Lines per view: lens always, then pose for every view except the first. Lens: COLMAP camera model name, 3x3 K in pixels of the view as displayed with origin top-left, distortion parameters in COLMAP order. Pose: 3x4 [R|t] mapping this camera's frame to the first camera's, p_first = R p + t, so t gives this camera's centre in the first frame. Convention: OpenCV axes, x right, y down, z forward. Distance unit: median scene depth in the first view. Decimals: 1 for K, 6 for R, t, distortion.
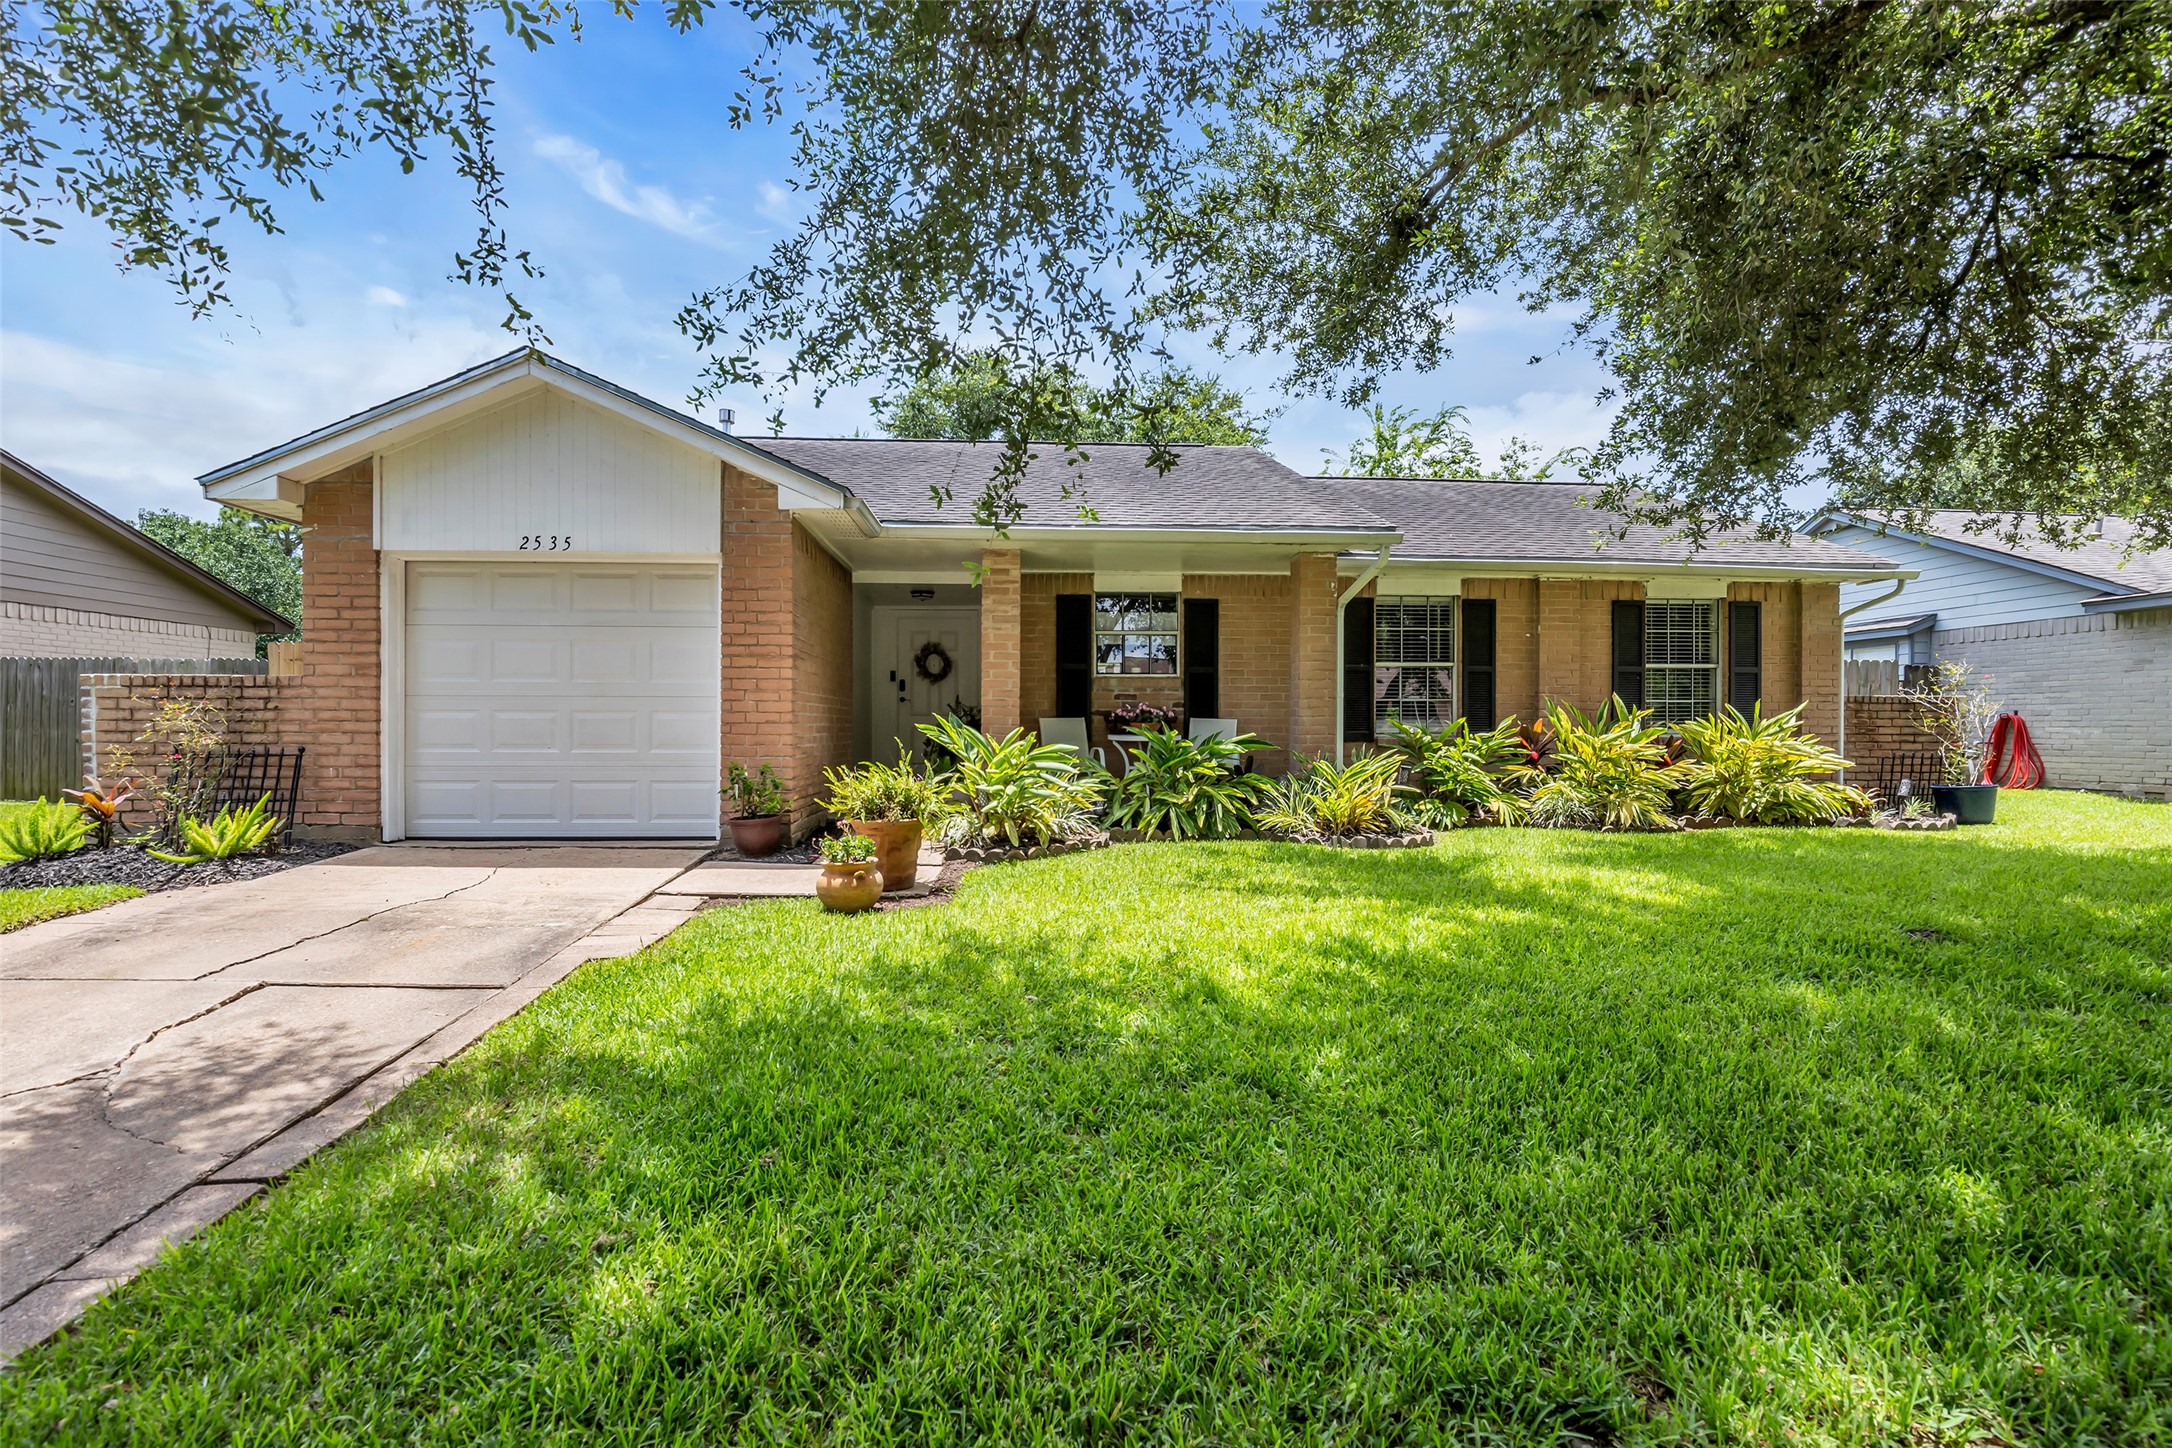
lens RADIAL K [[1011.8, 0, 1086.0], [0, 1011.8, 724.0], [0, 0, 1]] dist [-0.013391, -0.000302]
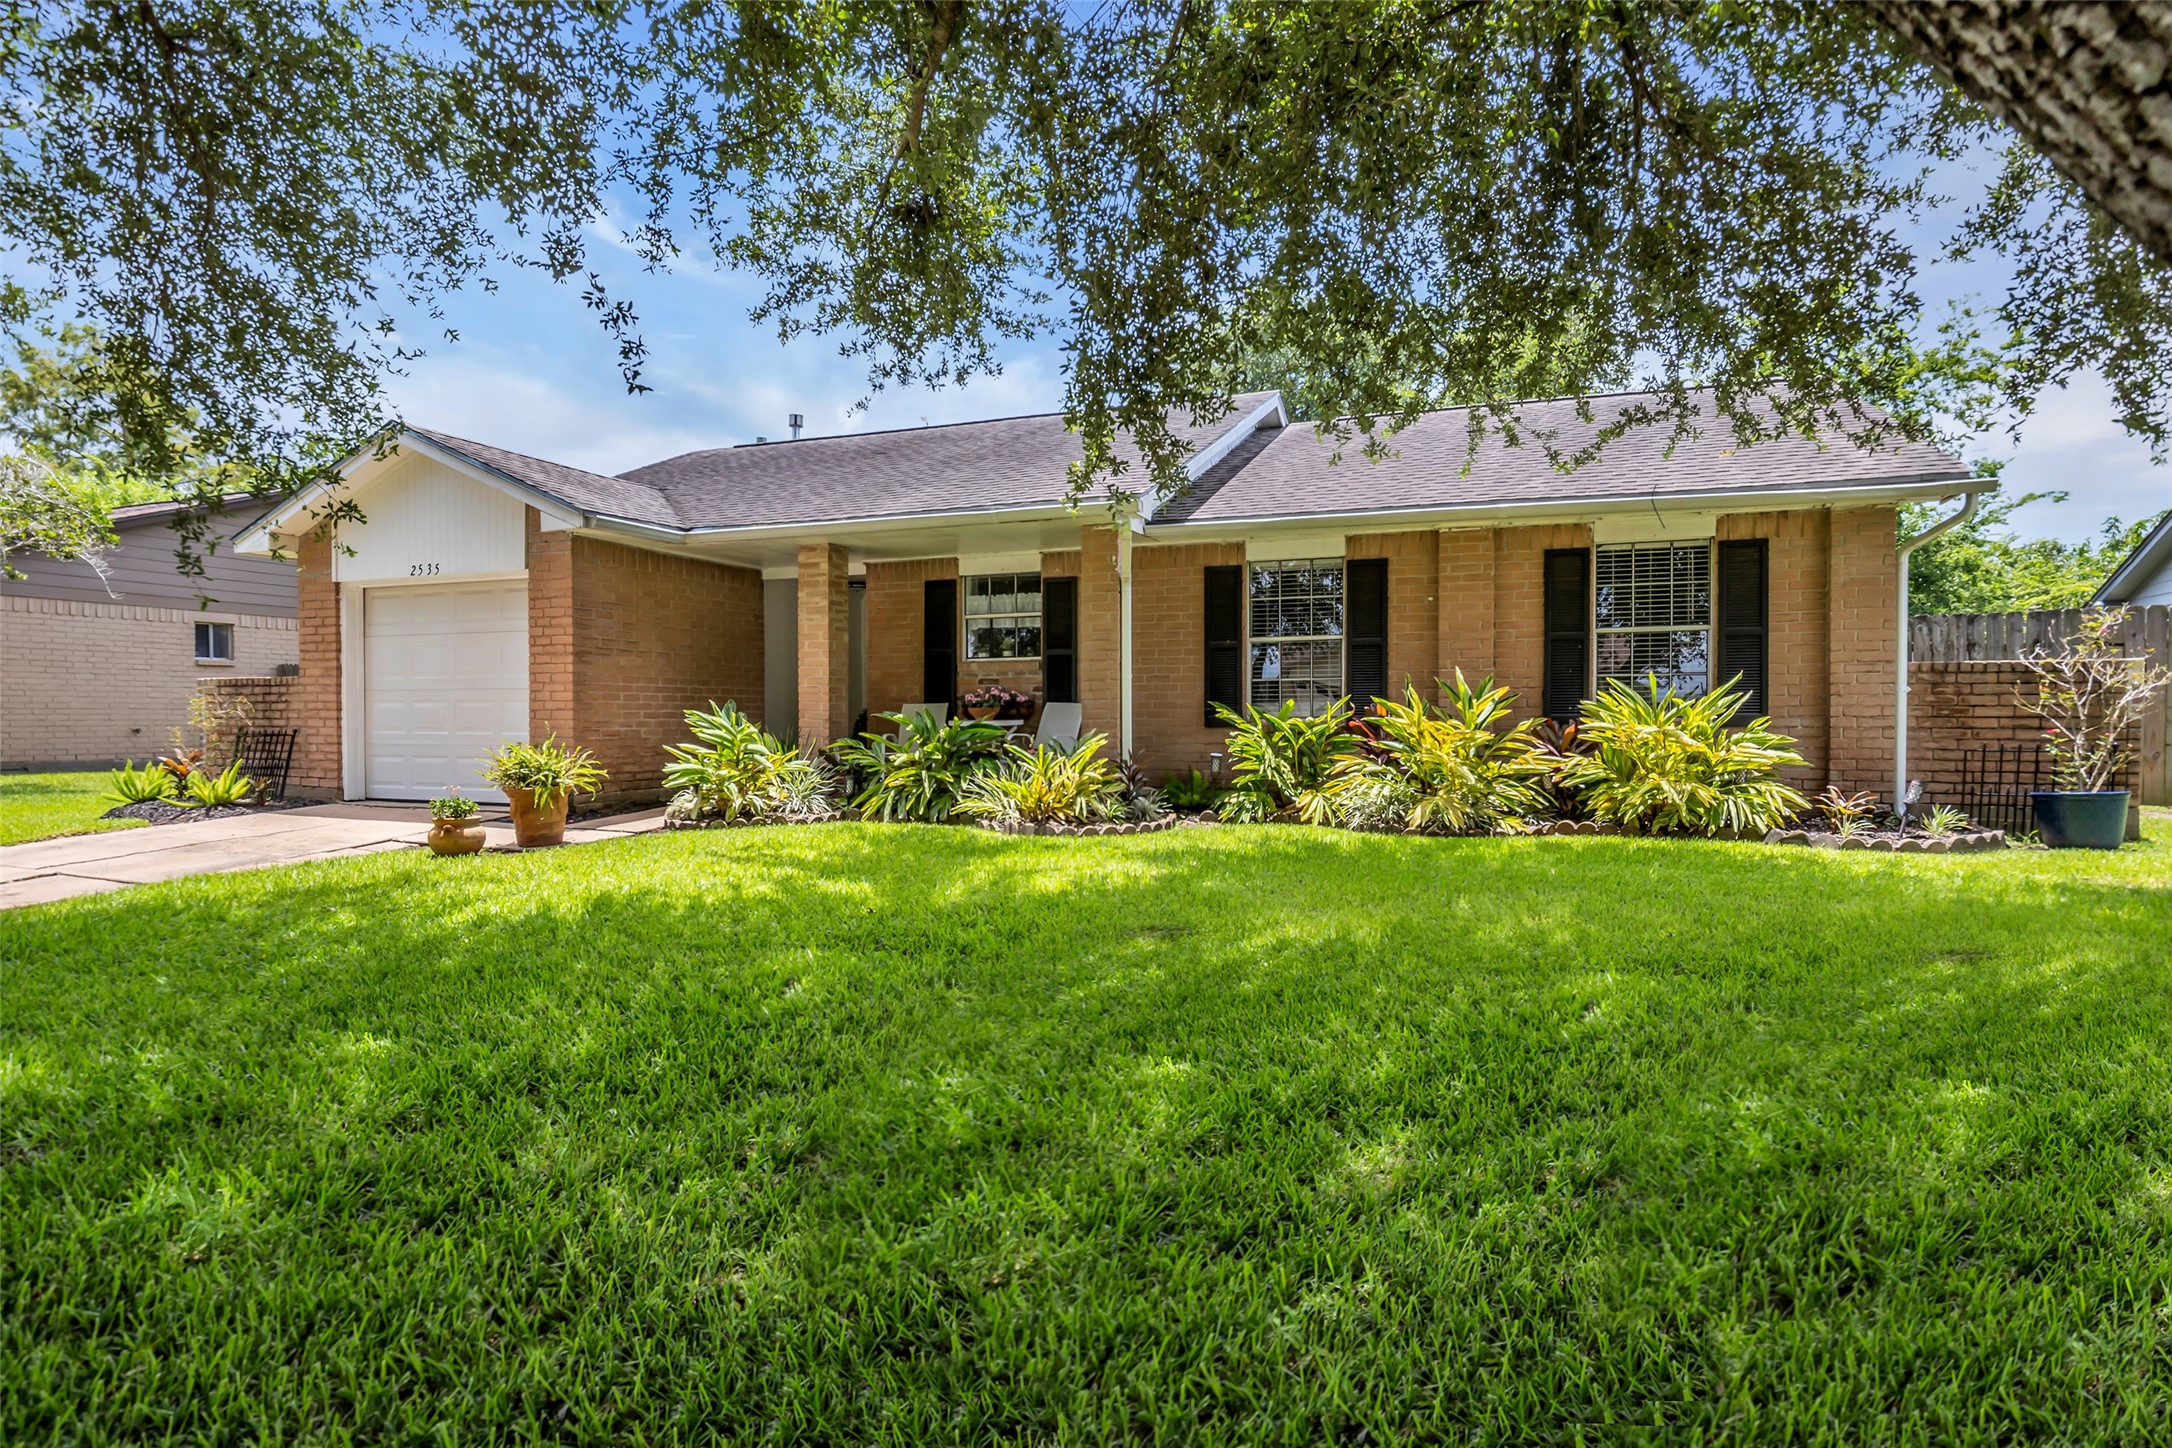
lens RADIAL K [[1215.0, 0, 1088.0], [0, 1215.0, 746.3], [0, 0, 1]] dist [-0.002338, -0.000852]
pose [[0.901799, 0.006960, -0.432099, 0.691801], [0.004377, 0.999672, 0.025237, 0.007062], [0.432133, -0.024650, 0.901473, -0.023850]]
